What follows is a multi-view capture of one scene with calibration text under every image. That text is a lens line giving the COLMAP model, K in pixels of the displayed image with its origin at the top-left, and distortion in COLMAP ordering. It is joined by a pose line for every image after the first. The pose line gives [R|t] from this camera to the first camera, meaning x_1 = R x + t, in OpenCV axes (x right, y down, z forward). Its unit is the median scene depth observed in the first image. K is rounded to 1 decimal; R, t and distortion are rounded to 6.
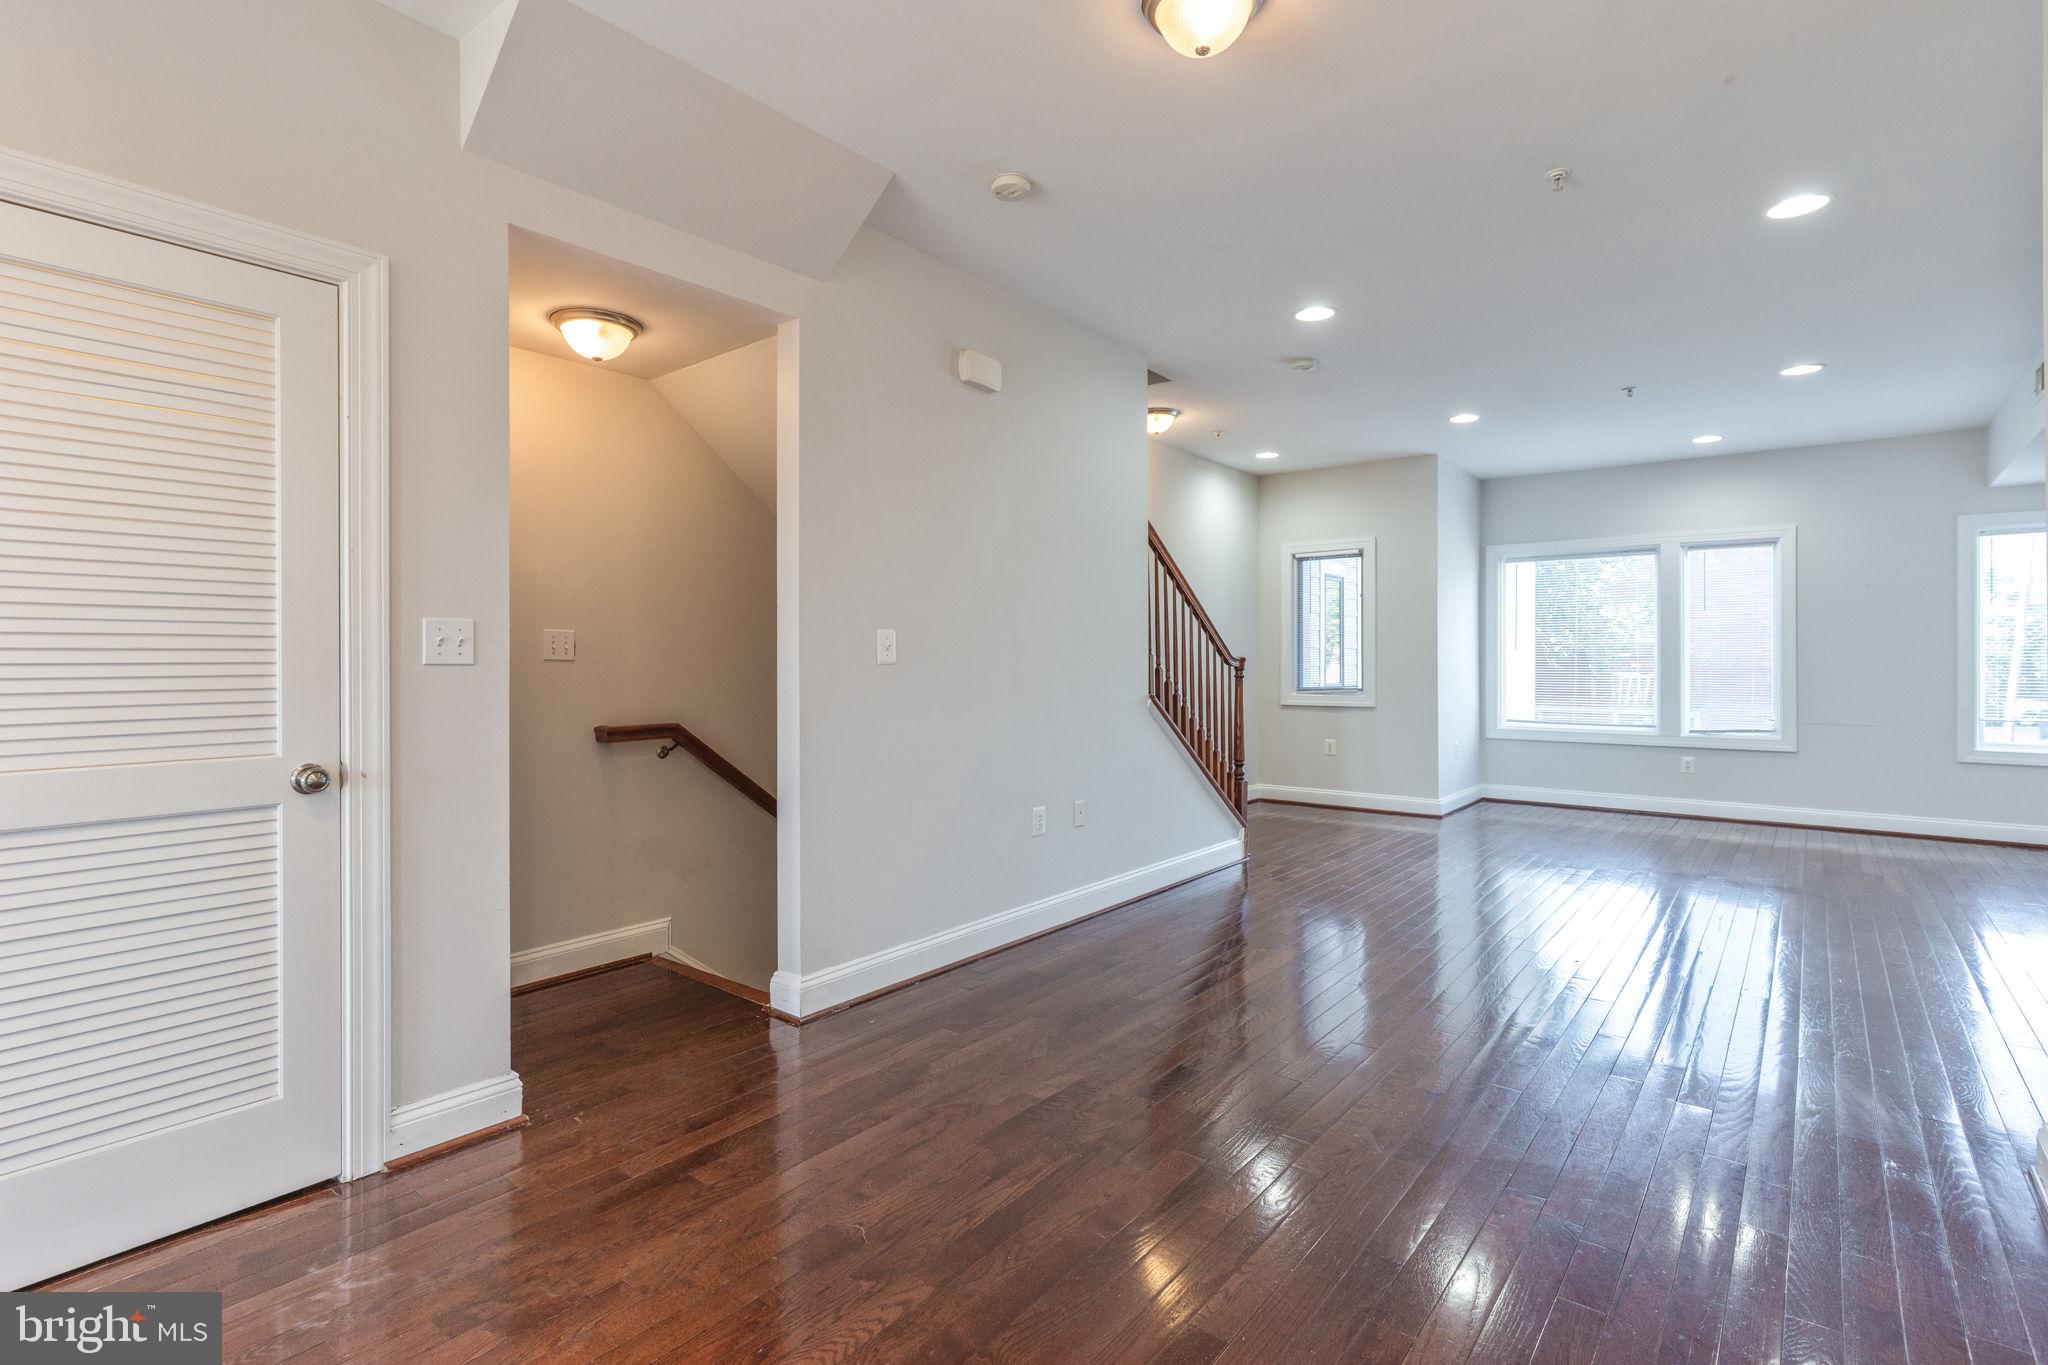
lens RADIAL K [[974.6, 0, 1025.7], [0, 974.6, 663.3], [0, 0, 1]] dist [-0.000027, 0.000431]
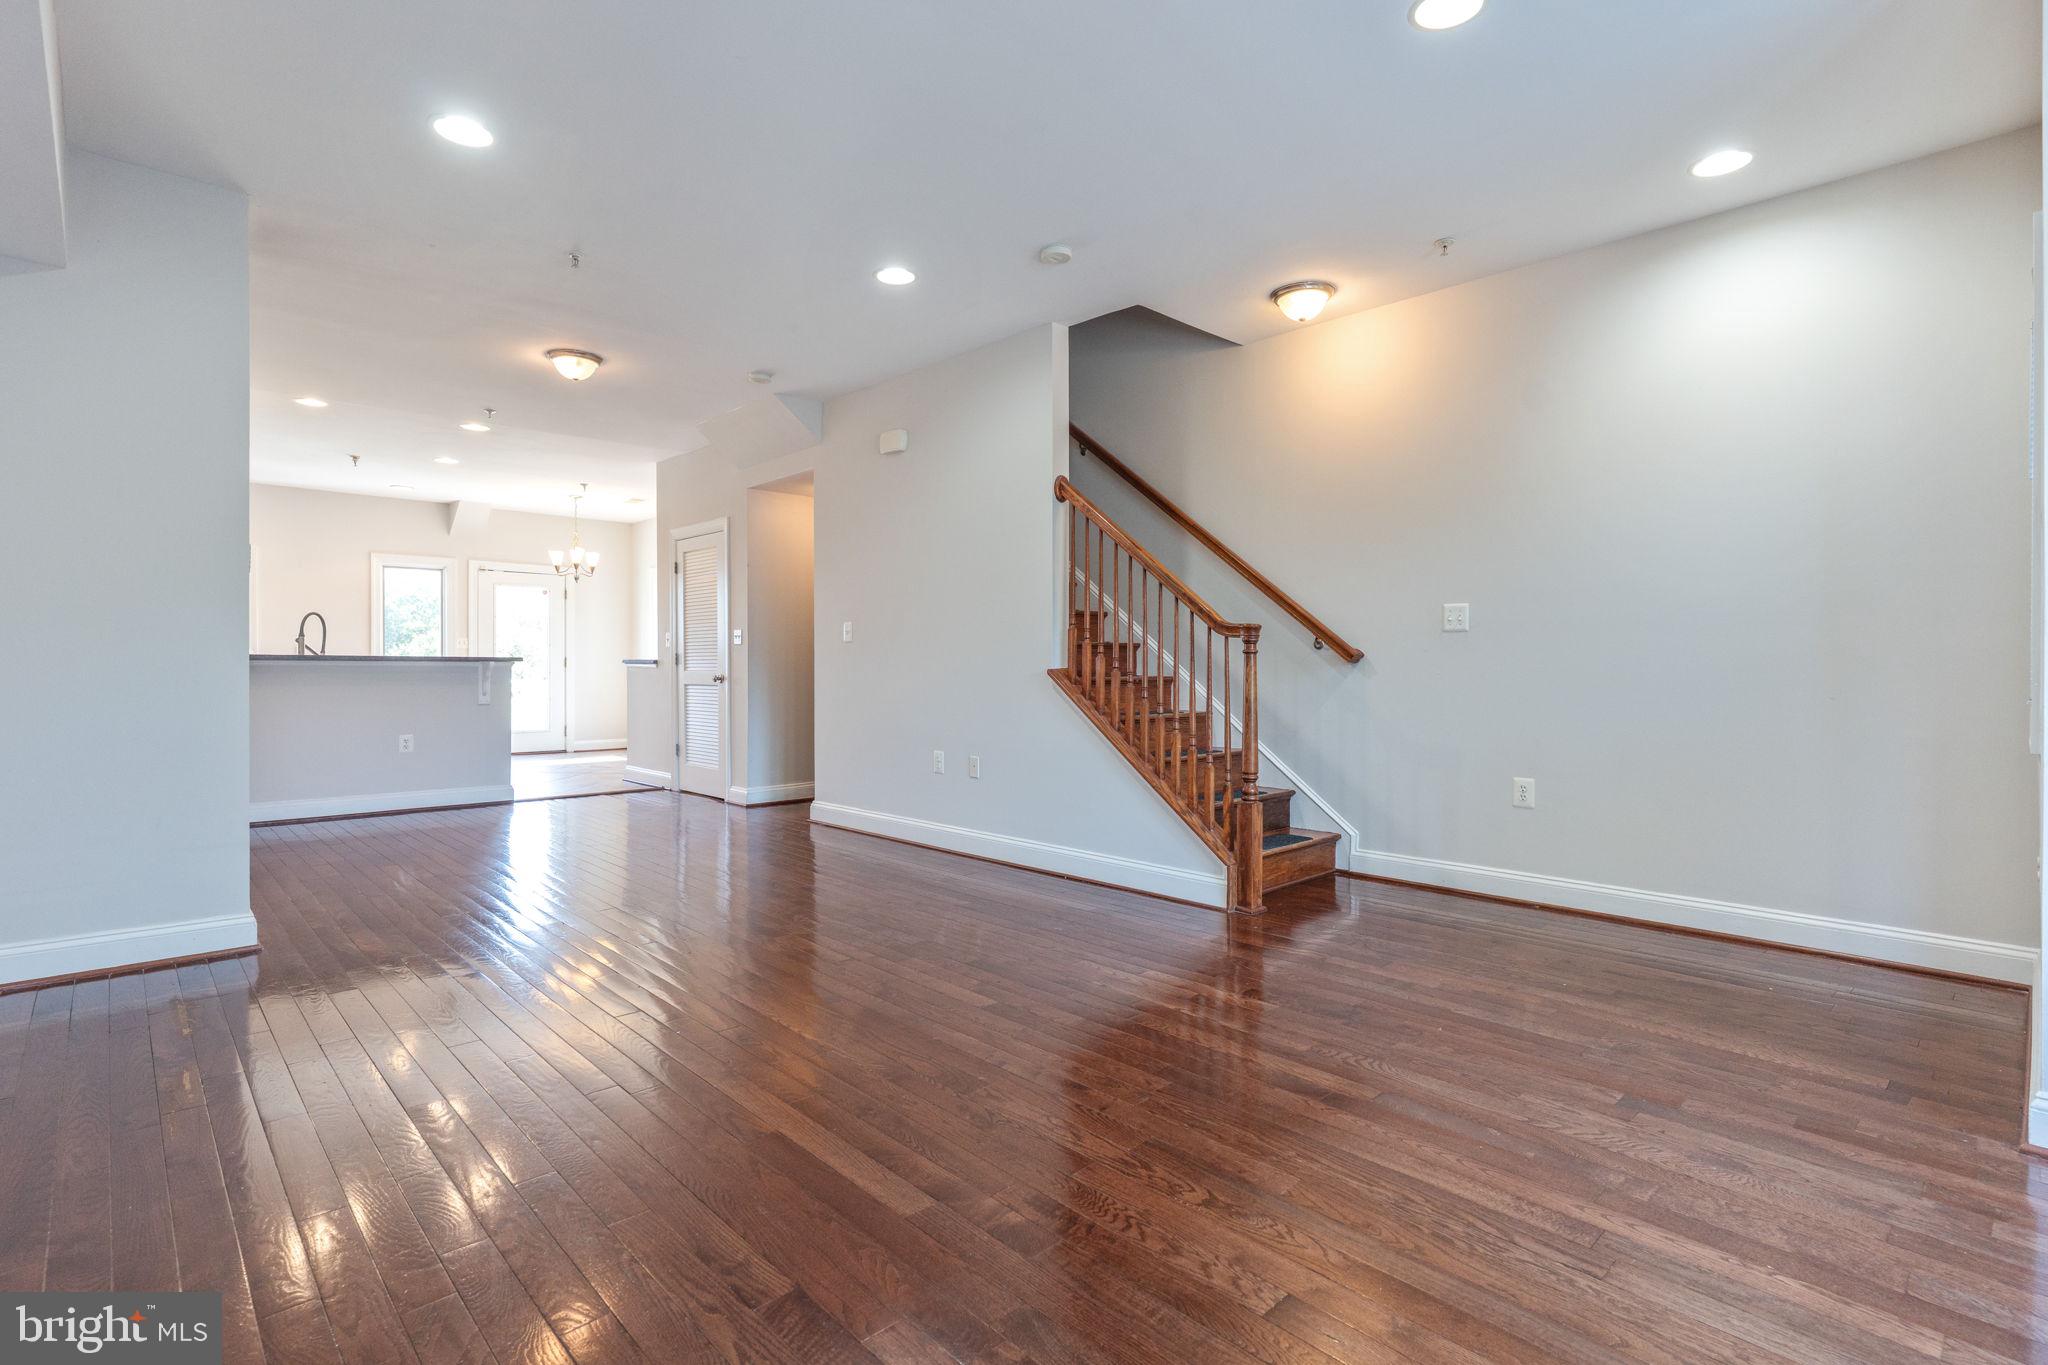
lens RADIAL K [[976.5, 0, 1021.3], [0, 976.5, 670.8], [0, 0, 1]] dist [0.001371, 0.000136]
pose [[-0.137552, 0.008271, -0.990460, 0.767114], [-0.003865, 0.999953, 0.008887, 0.017838], [0.990487, 0.005051, -0.137514, 0.772870]]
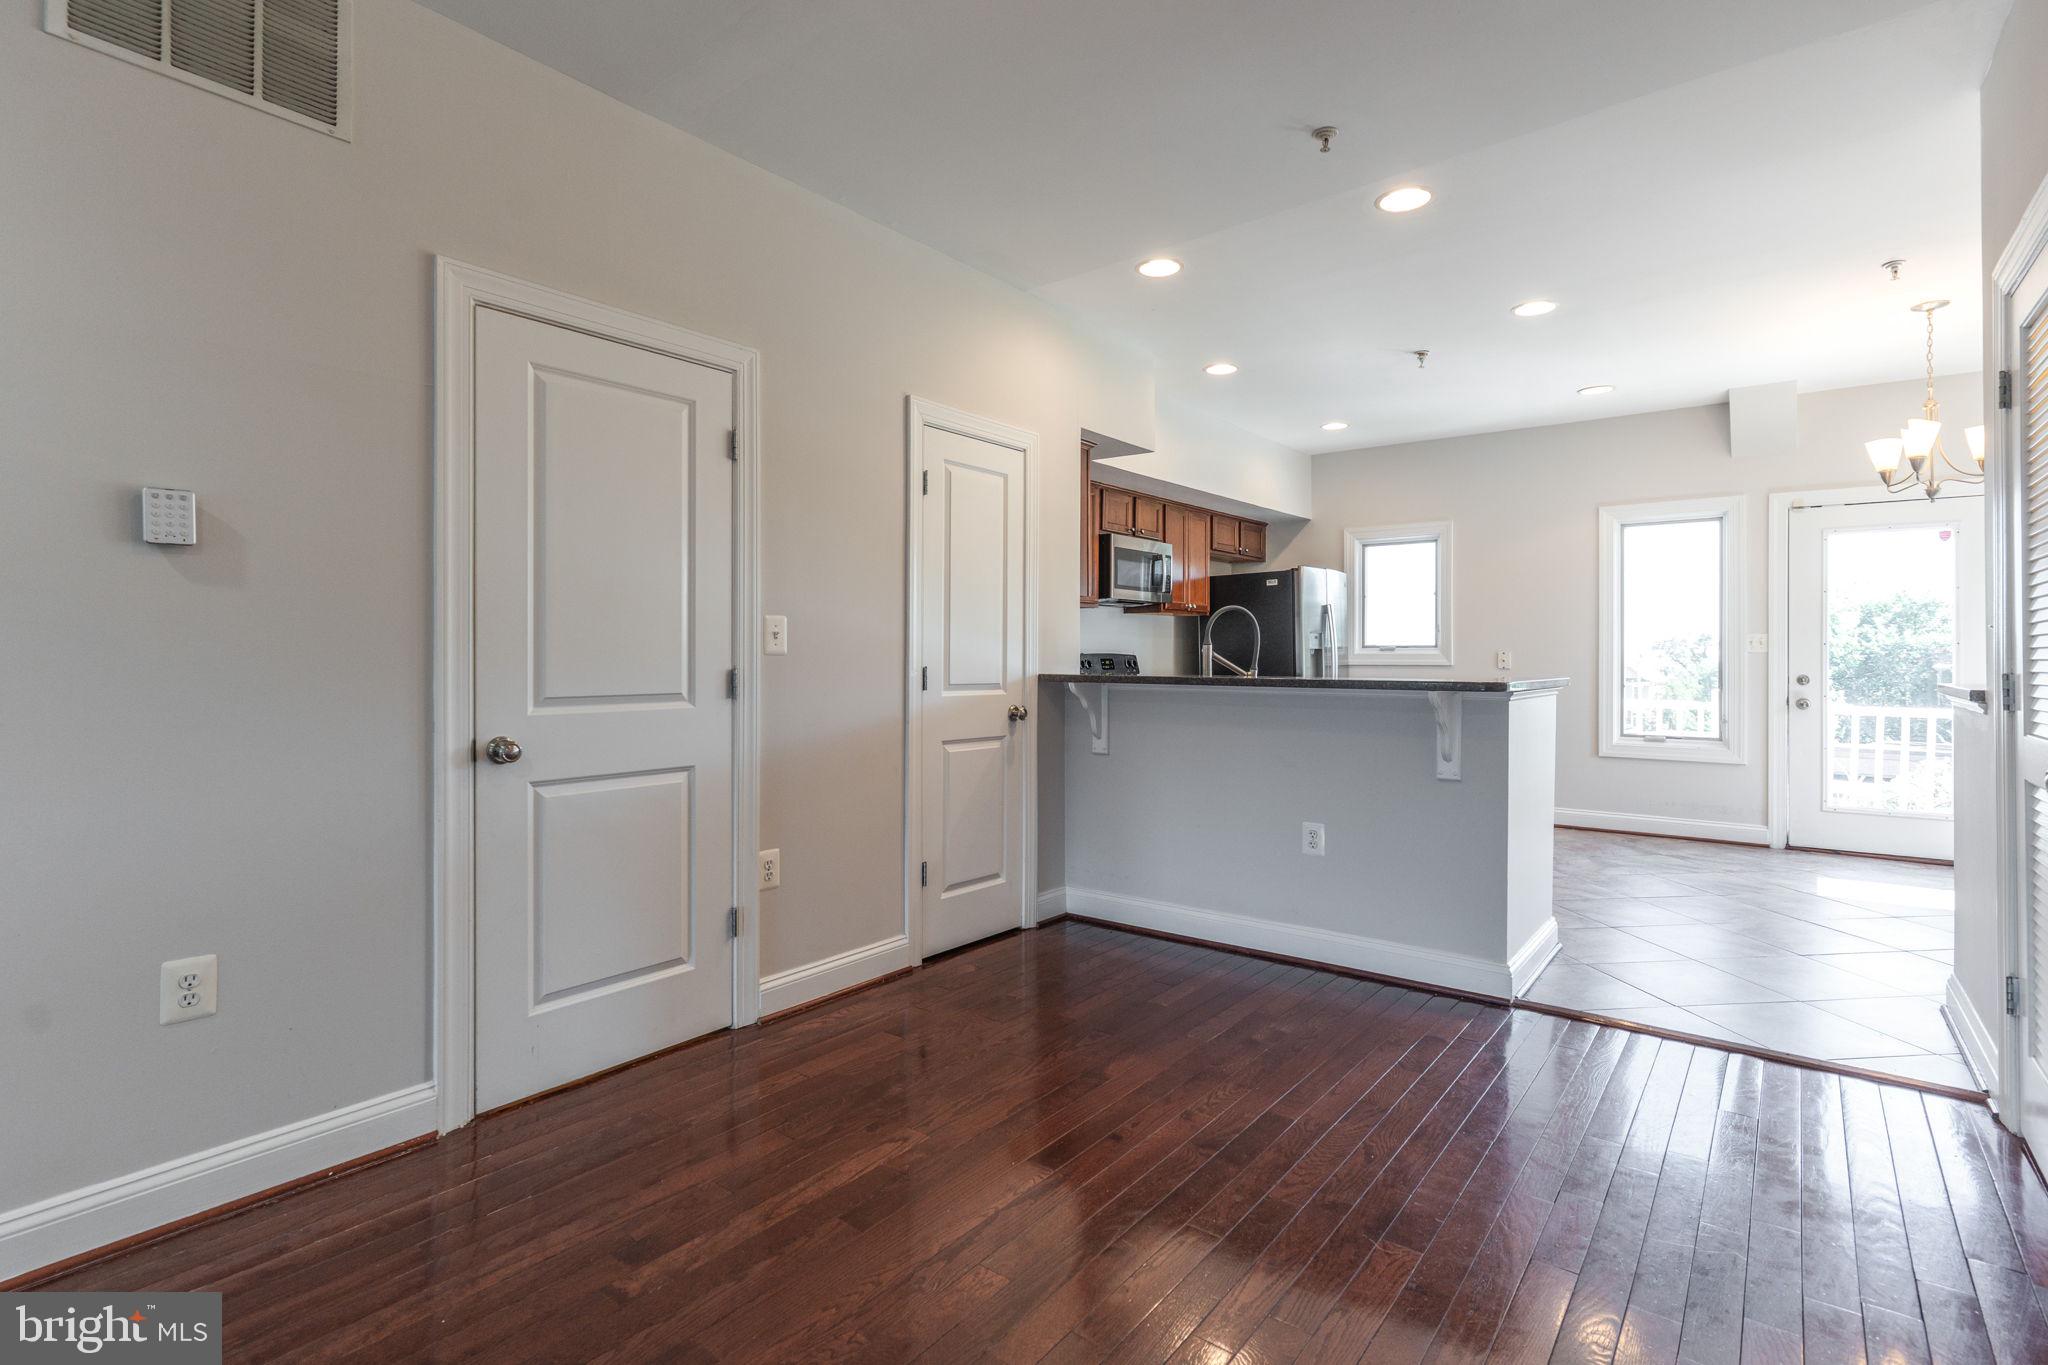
lens RADIAL K [[974.6, 0, 1025.7], [0, 974.6, 663.3], [0, 0, 1]] dist [-0.000027, 0.000431]
pose [[-0.999935, 0.000836, -0.011397, 0.047991], [0.000739, 0.999963, 0.008574, 0.001775], [0.011404, 0.008565, -0.999898, 0.556269]]
